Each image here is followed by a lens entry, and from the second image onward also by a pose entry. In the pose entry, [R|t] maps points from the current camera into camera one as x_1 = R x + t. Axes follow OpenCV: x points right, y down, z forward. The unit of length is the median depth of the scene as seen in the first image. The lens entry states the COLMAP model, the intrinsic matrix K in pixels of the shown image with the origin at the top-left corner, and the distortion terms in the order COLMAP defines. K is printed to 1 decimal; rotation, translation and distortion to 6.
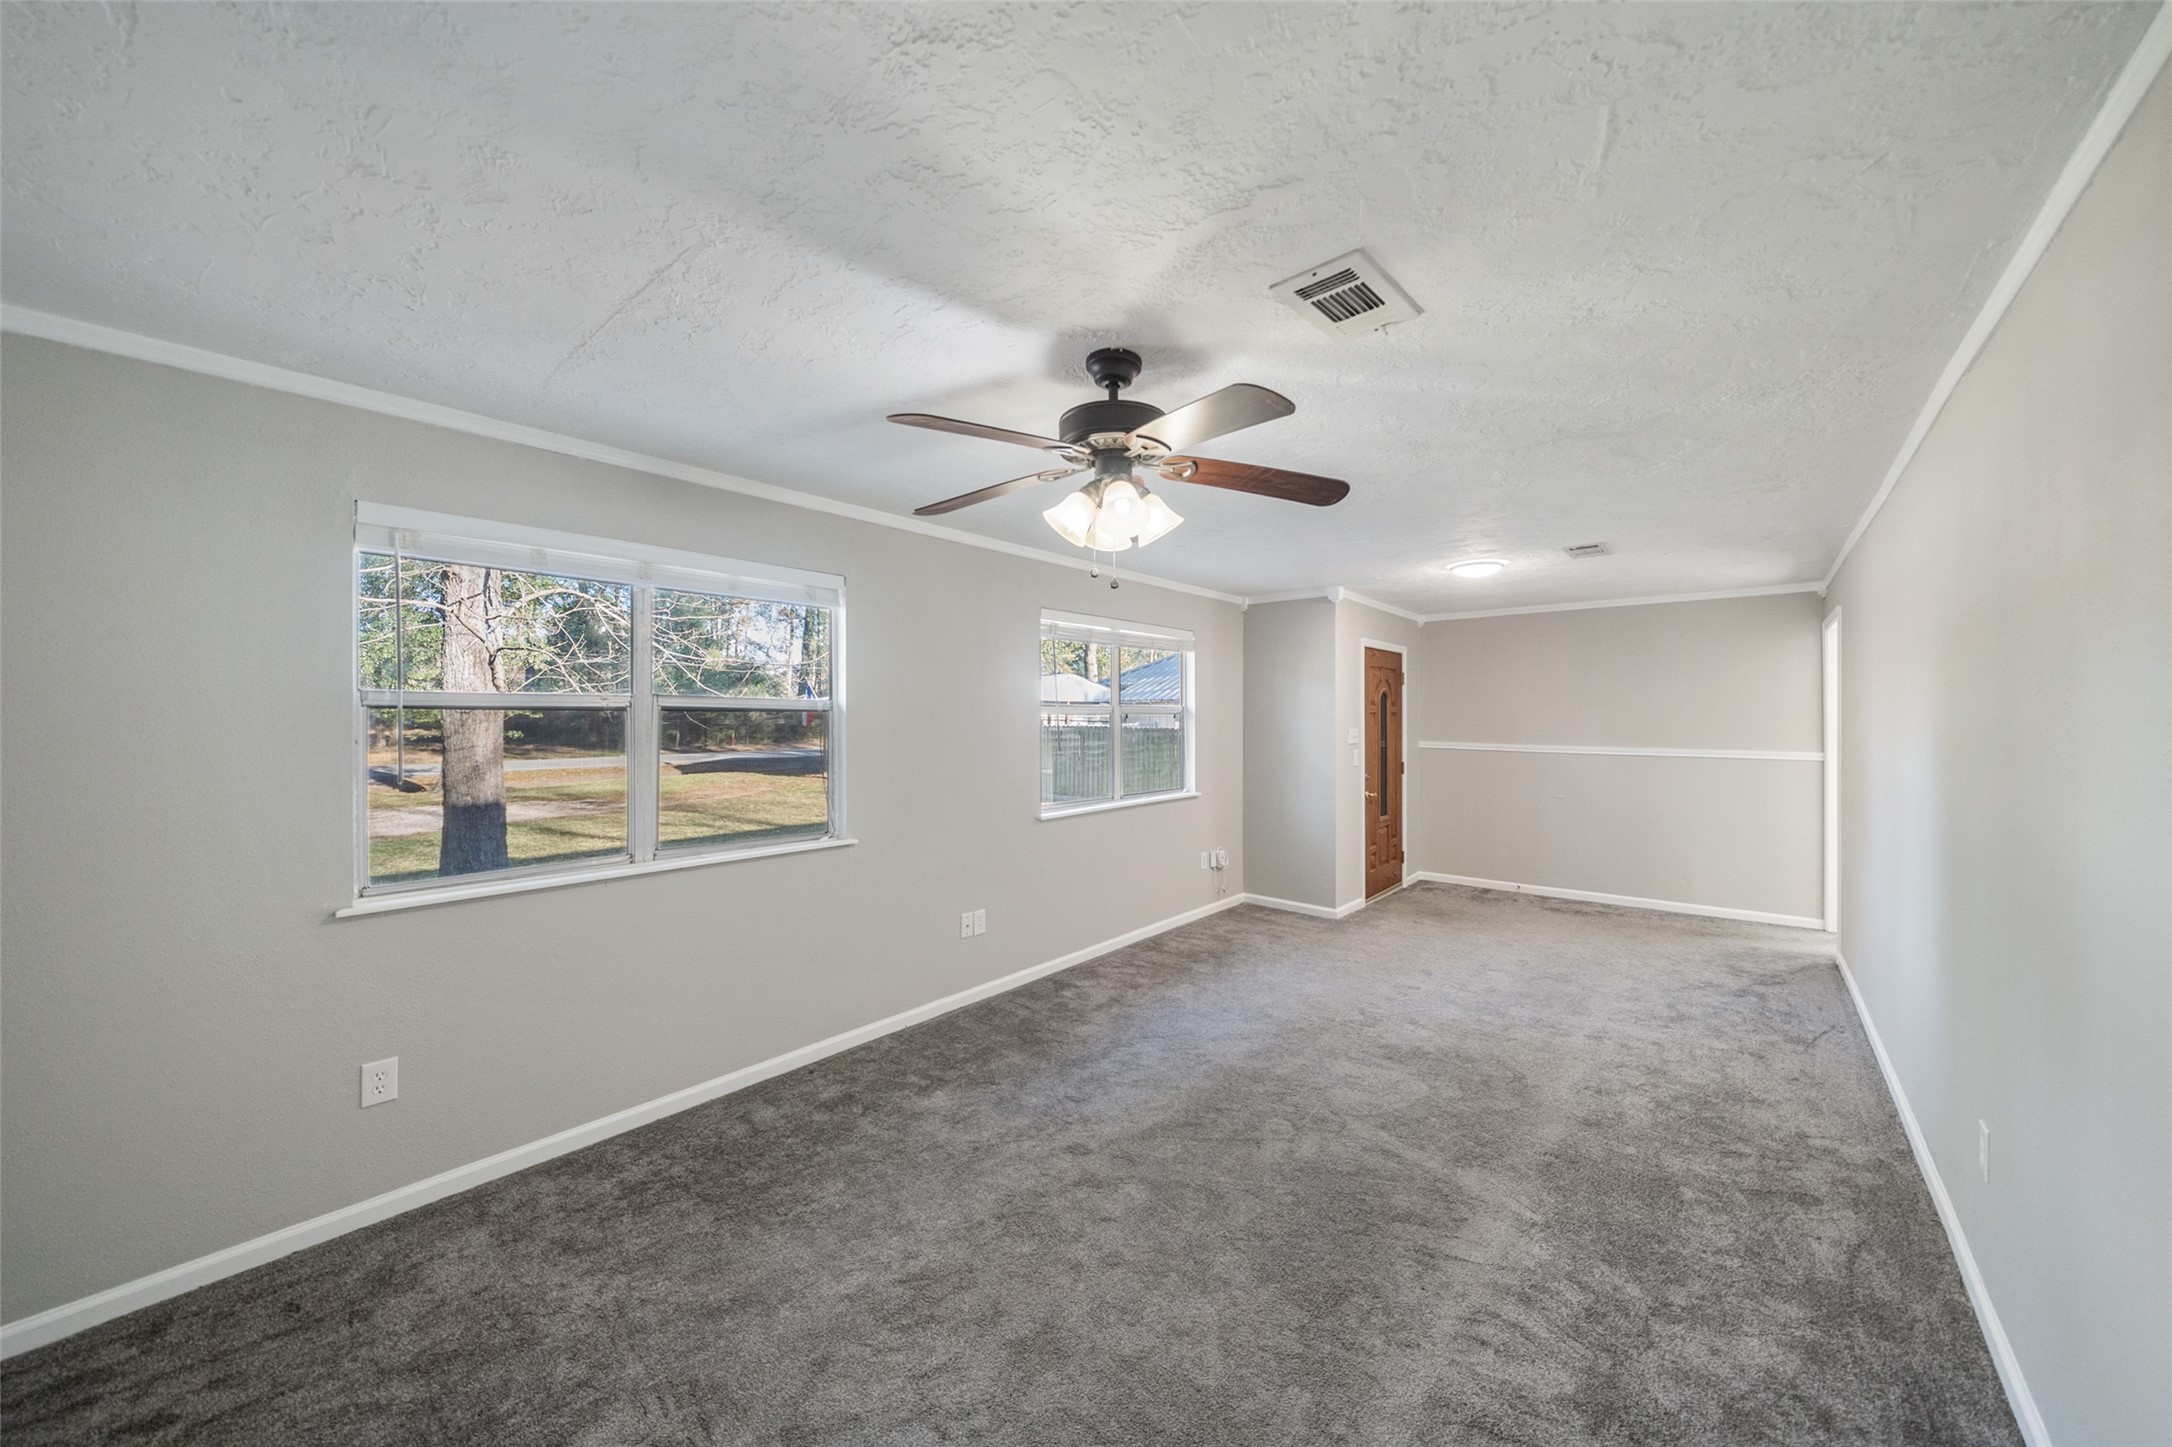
lens RADIAL K [[753.0, 0, 1084.3], [0, 753.0, 712.7], [0, 0, 1]] dist [-0.008593, -0.000010]
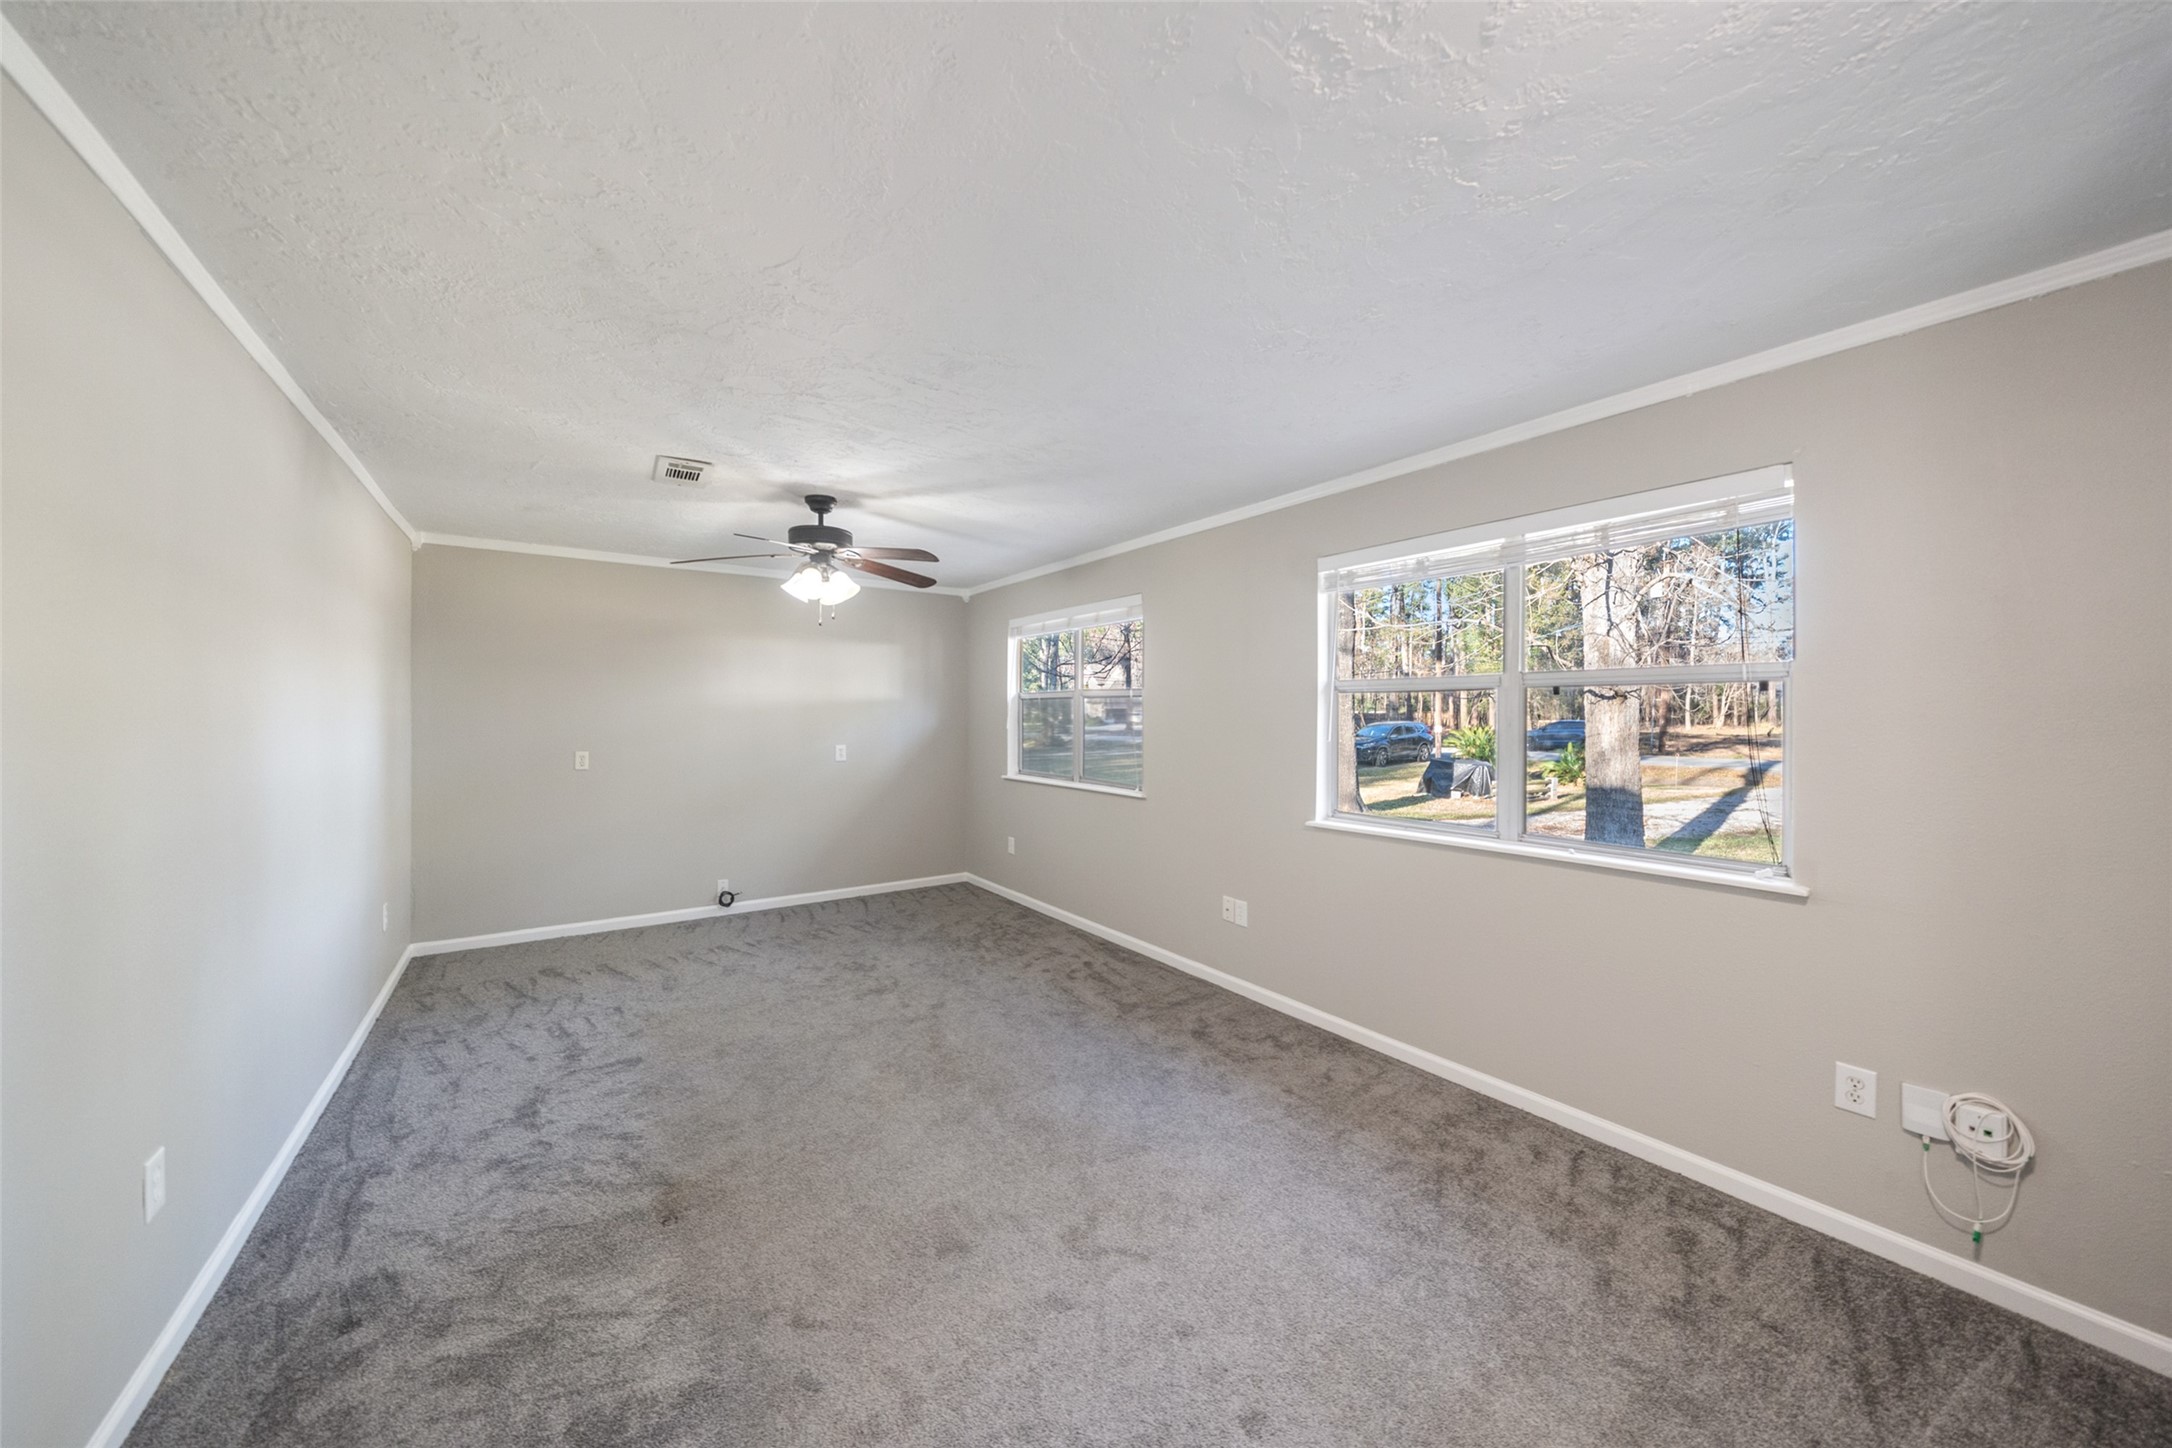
lens RADIAL K [[753.0, 0, 1098.6], [0, 753.0, 718.4], [0, 0, 1]] dist [-0.008593, -0.000010]
pose [[-0.234886, 0.004302, -0.972013, 0.974238], [0.005498, 0.999980, 0.003097, 0.032044], [0.972007, -0.004617, -0.234905, 1.233352]]
